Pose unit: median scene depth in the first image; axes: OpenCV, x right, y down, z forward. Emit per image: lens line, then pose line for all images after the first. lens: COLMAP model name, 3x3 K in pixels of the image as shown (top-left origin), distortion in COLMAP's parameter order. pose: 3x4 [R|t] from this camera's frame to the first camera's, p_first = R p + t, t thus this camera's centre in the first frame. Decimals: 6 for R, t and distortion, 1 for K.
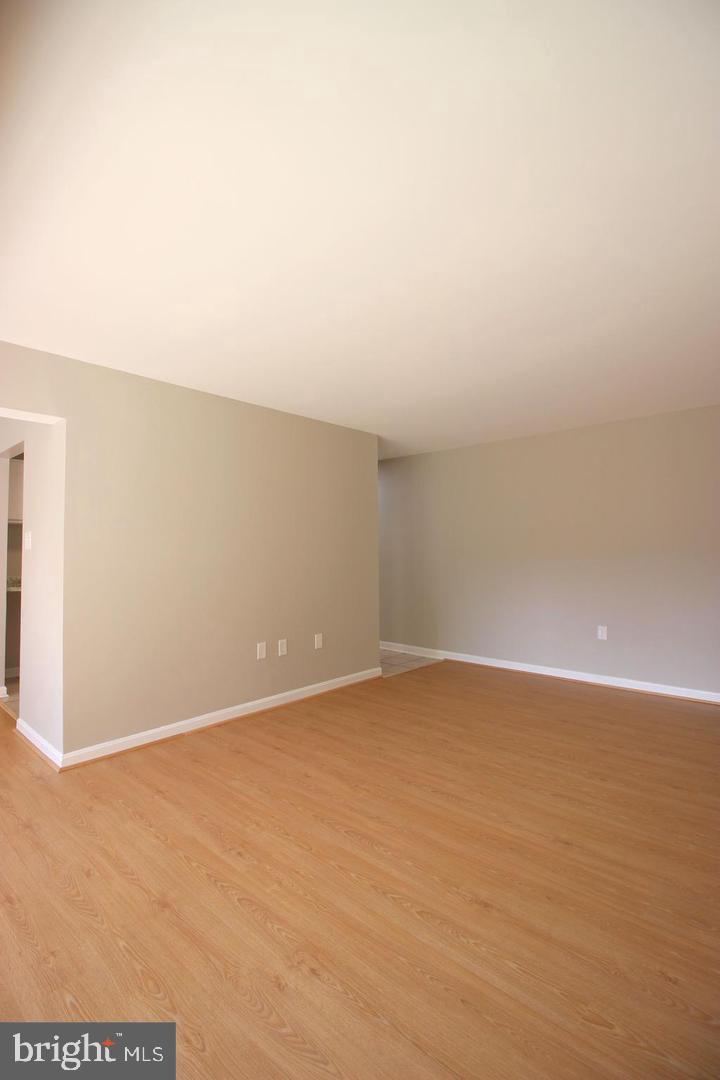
lens RADIAL K [[503.4, 0, 353.3], [0, 503.4, 539.9], [0, 0, 1]] dist [-0.033475, -0.000604]
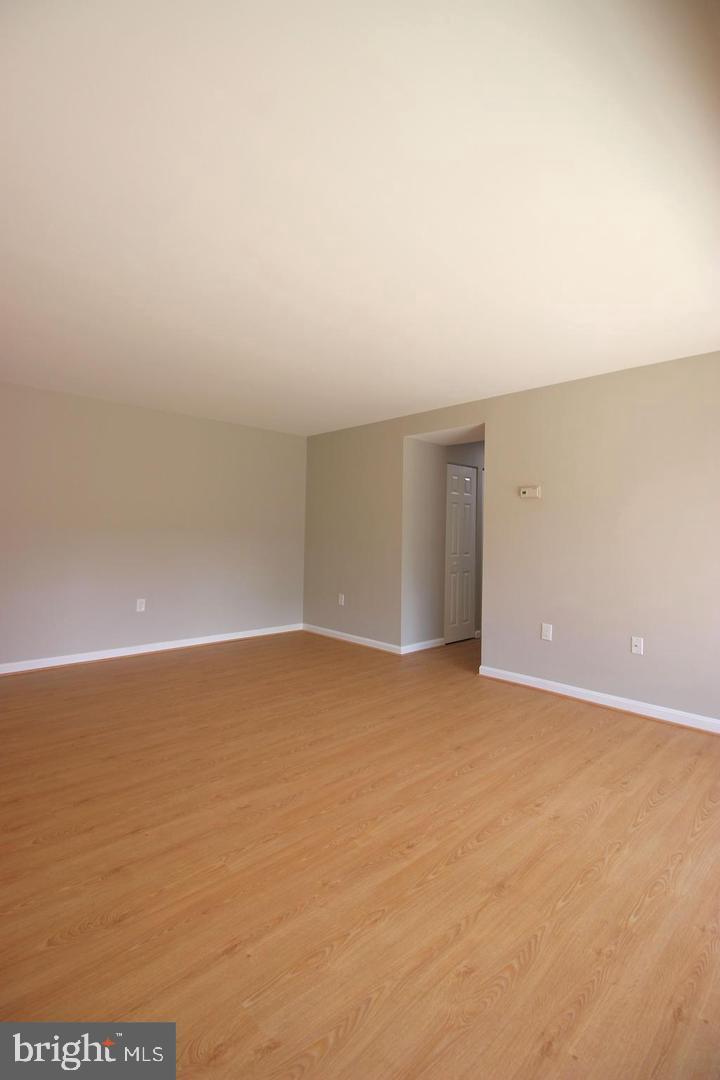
lens RADIAL K [[503.4, 0, 359.5], [0, 503.4, 537.5], [0, 0, 1]] dist [-0.033475, -0.000604]
pose [[0.077692, -0.013798, 0.996882, -1.199035], [-0.023394, 0.999604, 0.015659, 0.036895], [-0.996703, -0.024537, 0.077339, 1.066992]]
